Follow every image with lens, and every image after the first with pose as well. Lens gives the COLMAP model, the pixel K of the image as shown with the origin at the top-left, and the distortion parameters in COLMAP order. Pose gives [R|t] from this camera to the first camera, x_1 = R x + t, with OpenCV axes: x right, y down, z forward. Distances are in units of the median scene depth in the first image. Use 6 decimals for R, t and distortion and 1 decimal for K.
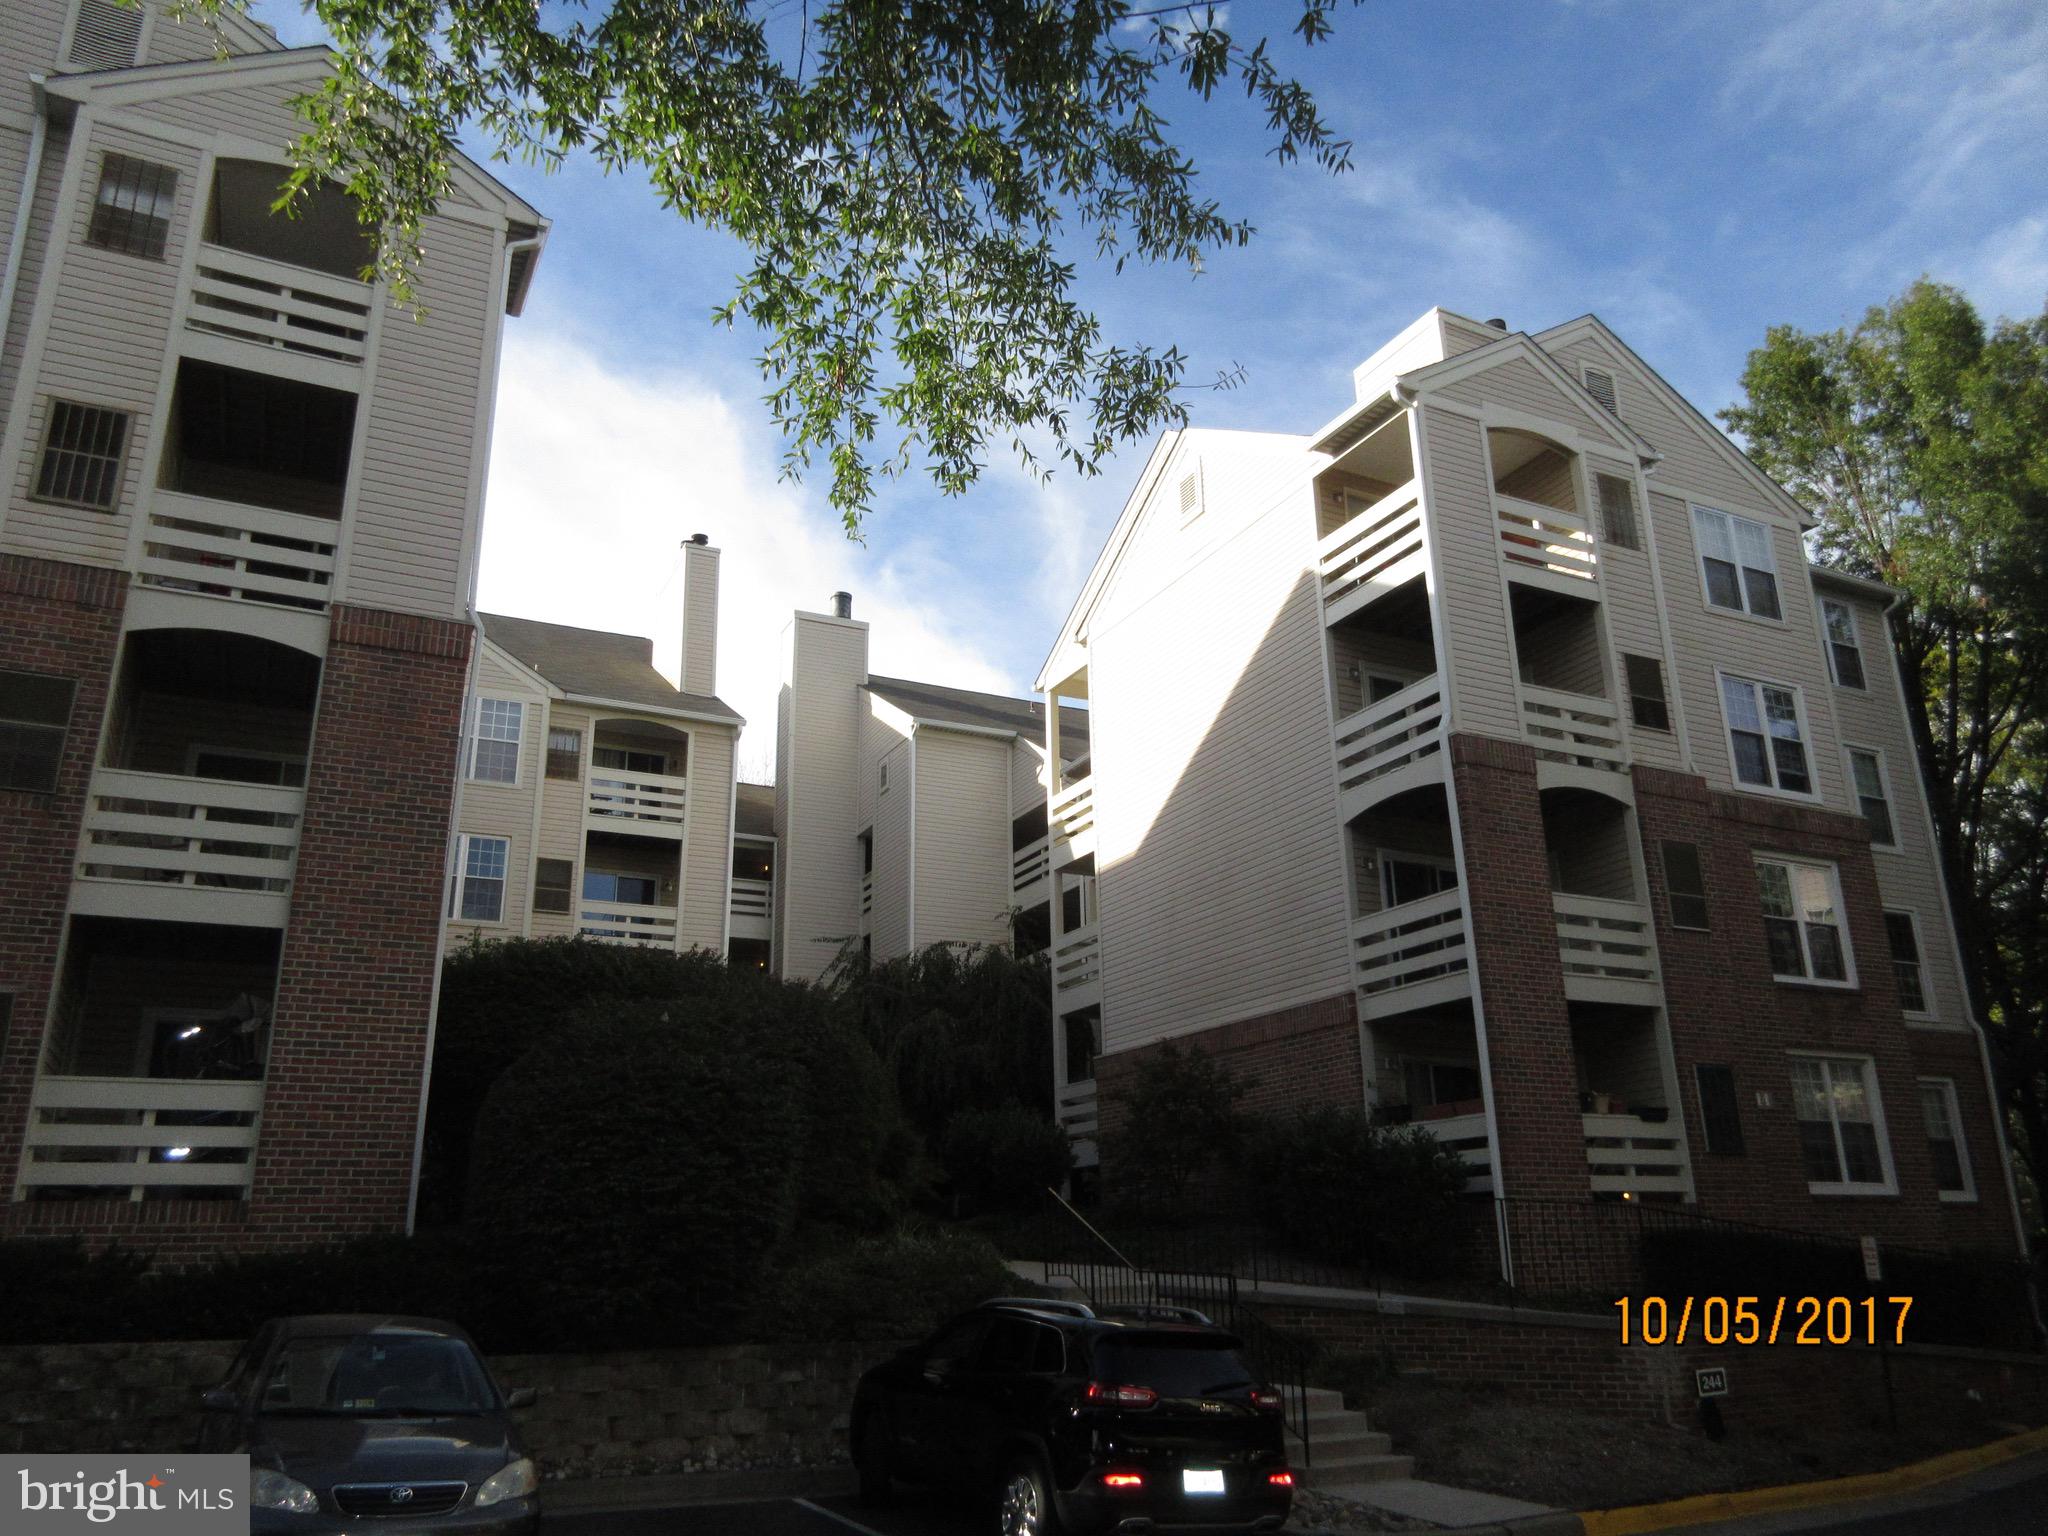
lens RADIAL K [[1512.8, 0, 1023.9], [0, 1512.8, 749.0], [0, 0, 1]] dist [0.002359, -0.002335]
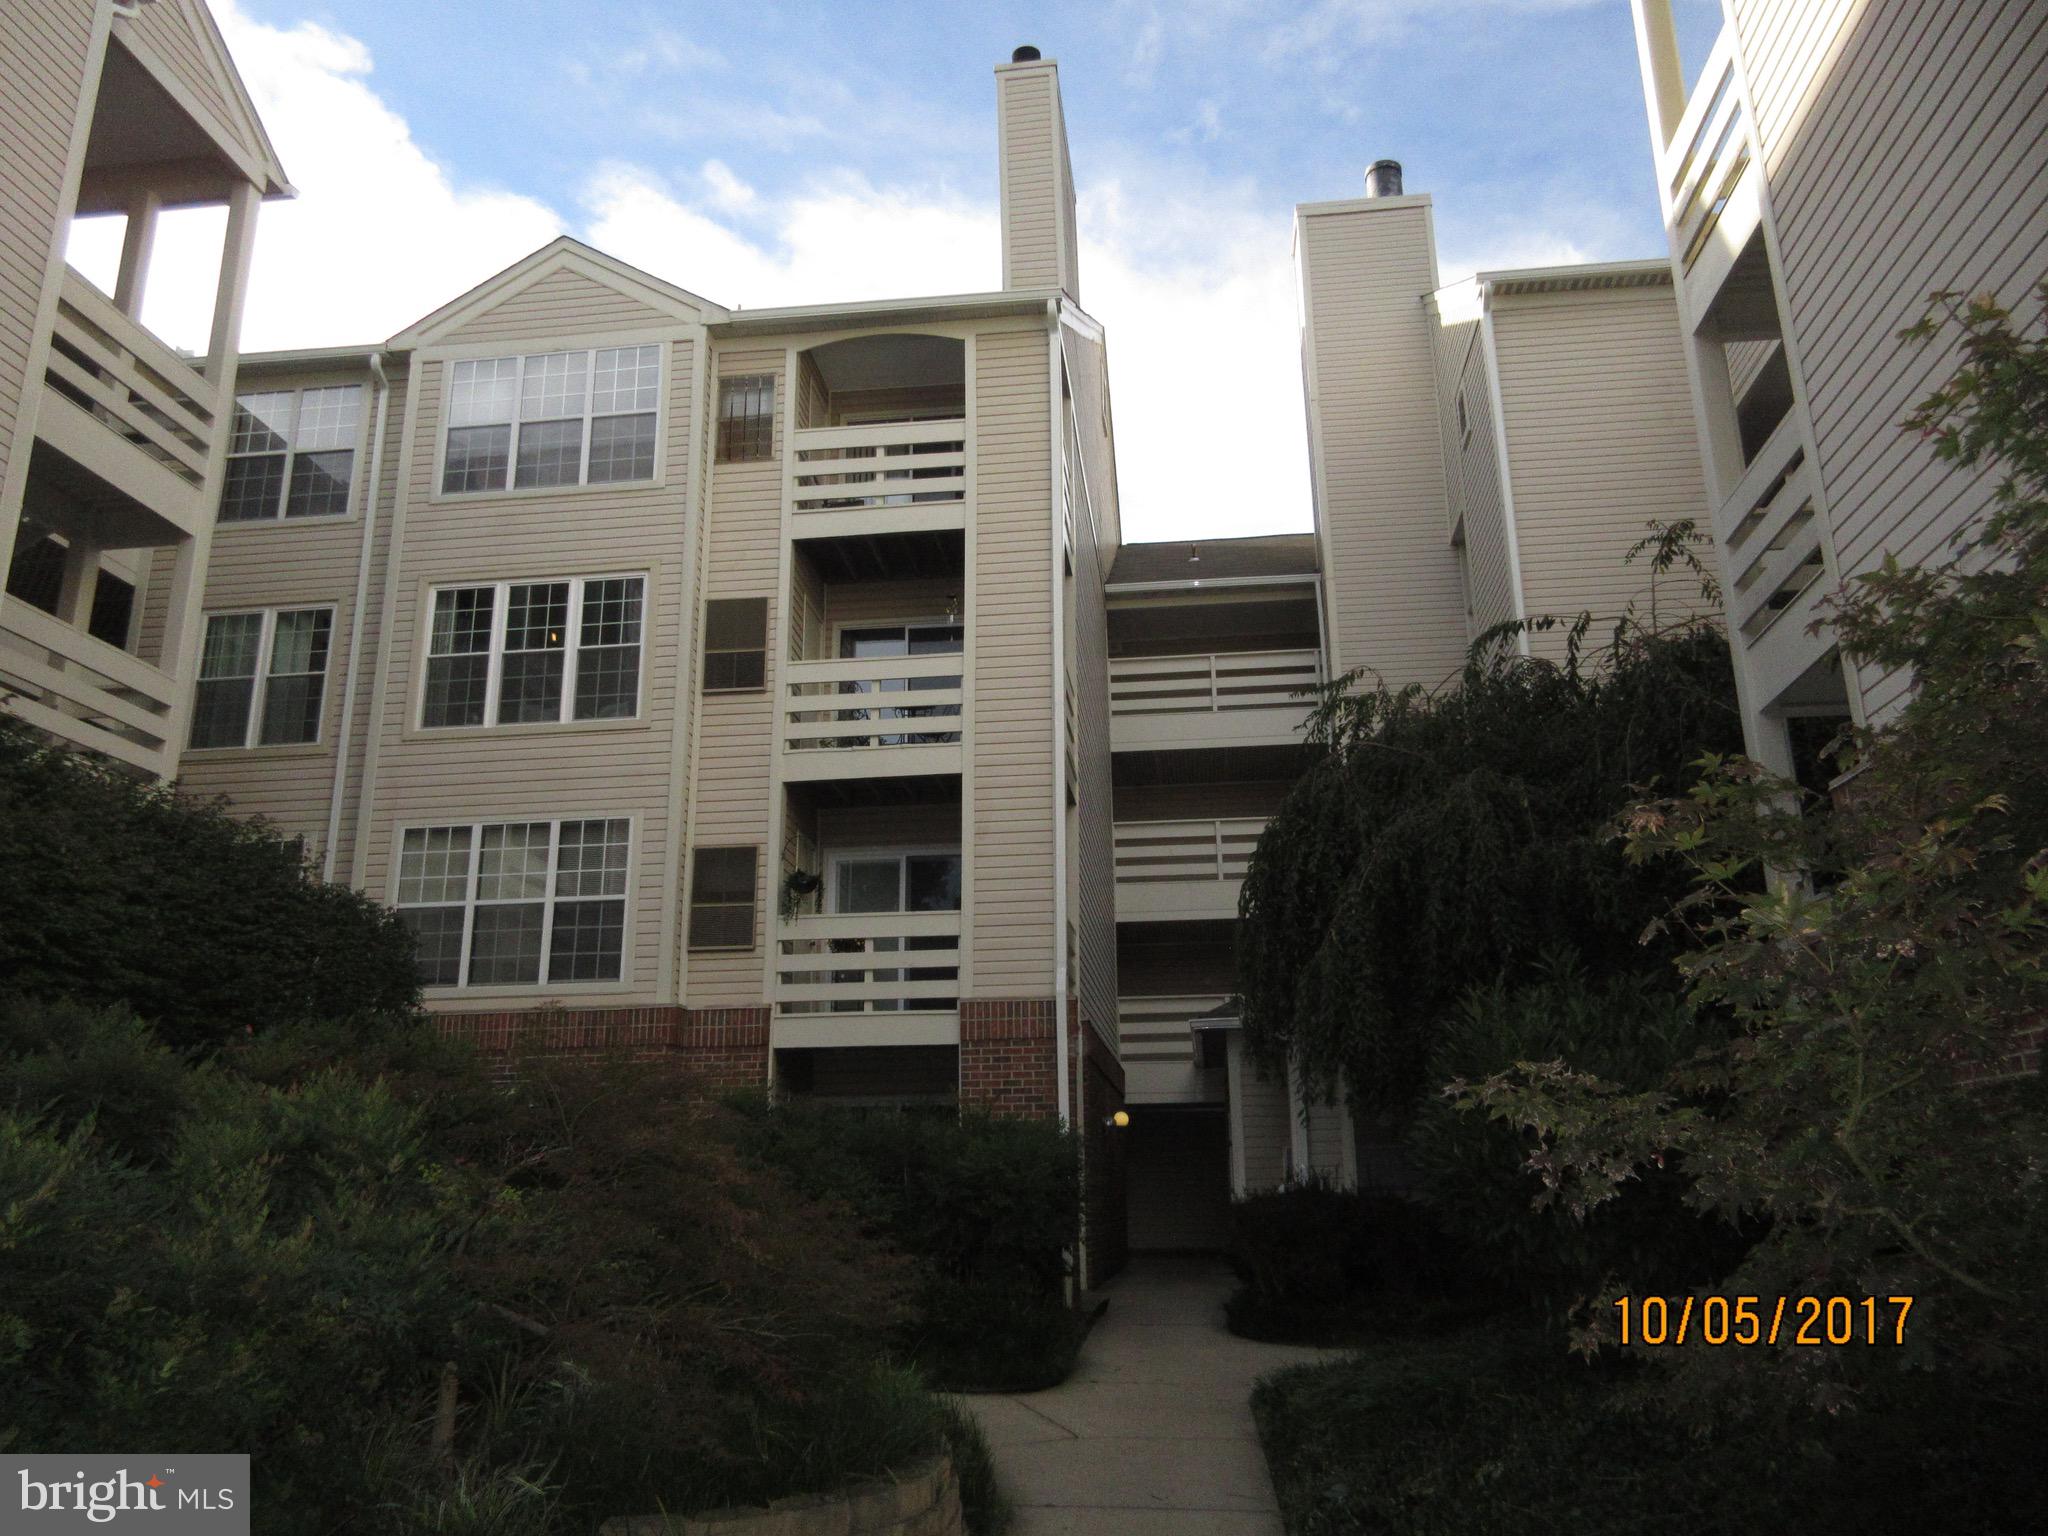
lens RADIAL K [[1512.8, 0, 1023.9], [0, 1512.8, 749.0], [0, 0, 1]] dist [0.002359, -0.002335]
pose [[0.836422, -0.151162, -0.526828, 0.092586], [0.177415, 0.984136, -0.000703, 0.223574], [0.518577, -0.092879, 0.849971, 0.889774]]
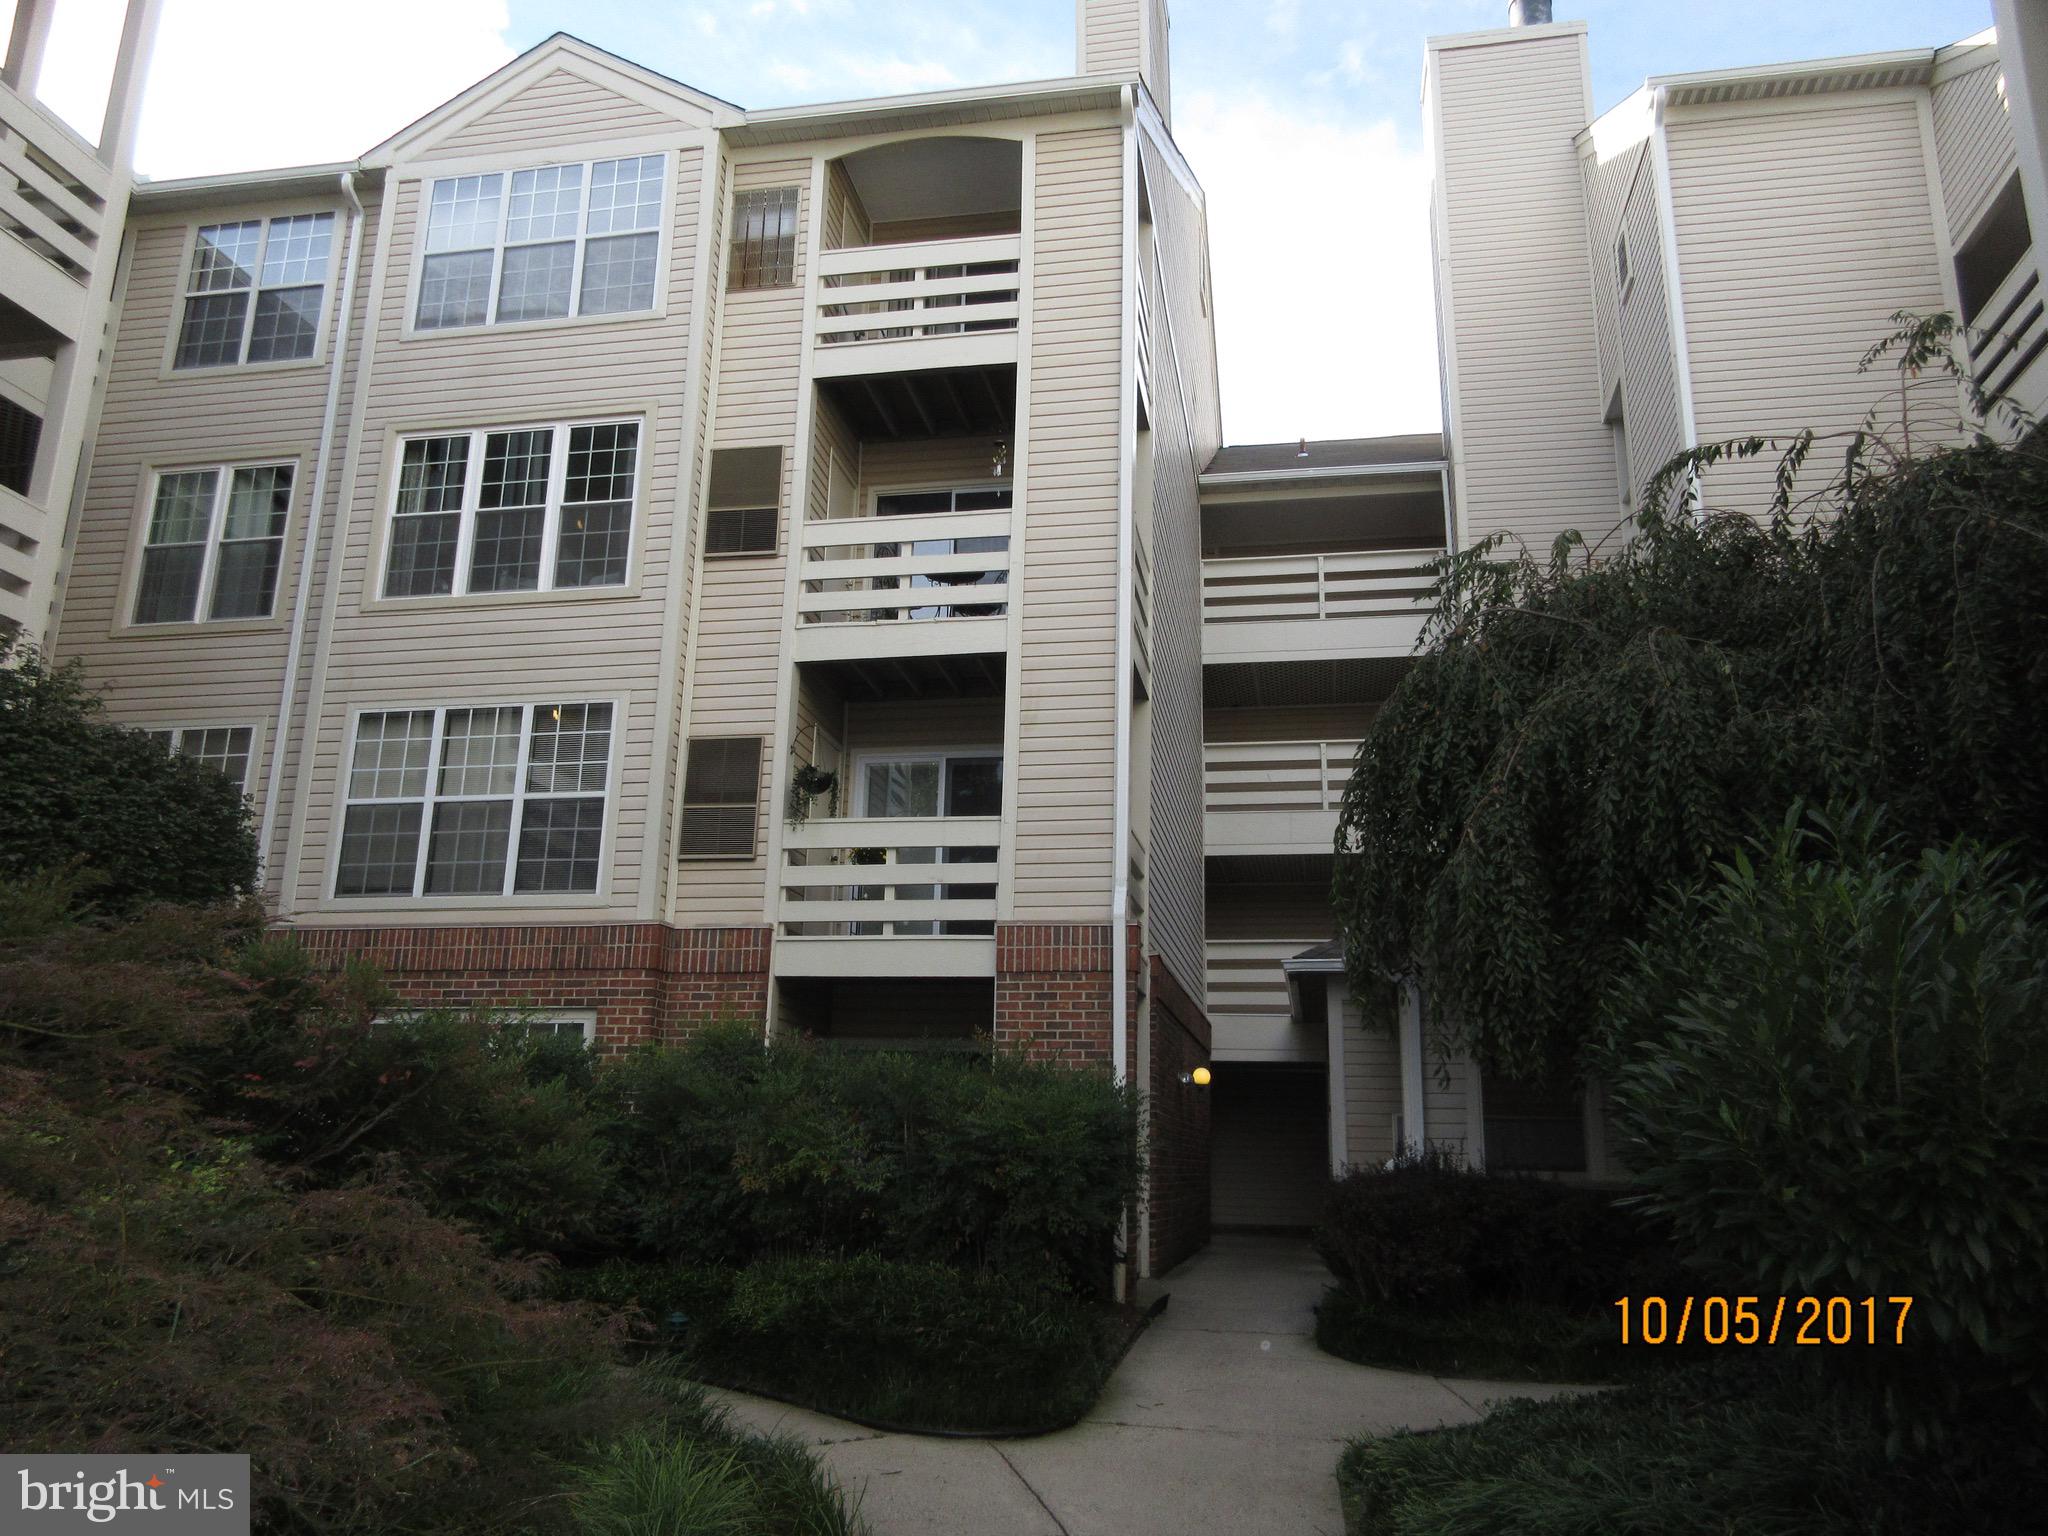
lens RADIAL K [[1512.8, 0, 1023.9], [0, 1512.8, 749.0], [0, 0, 1]] dist [0.002359, -0.002335]
pose [[0.796827, -0.127527, -0.590596, 0.032858], [0.165529, 0.986150, 0.010392, 0.266159], [0.581091, -0.106041, 0.806901, 1.018434]]
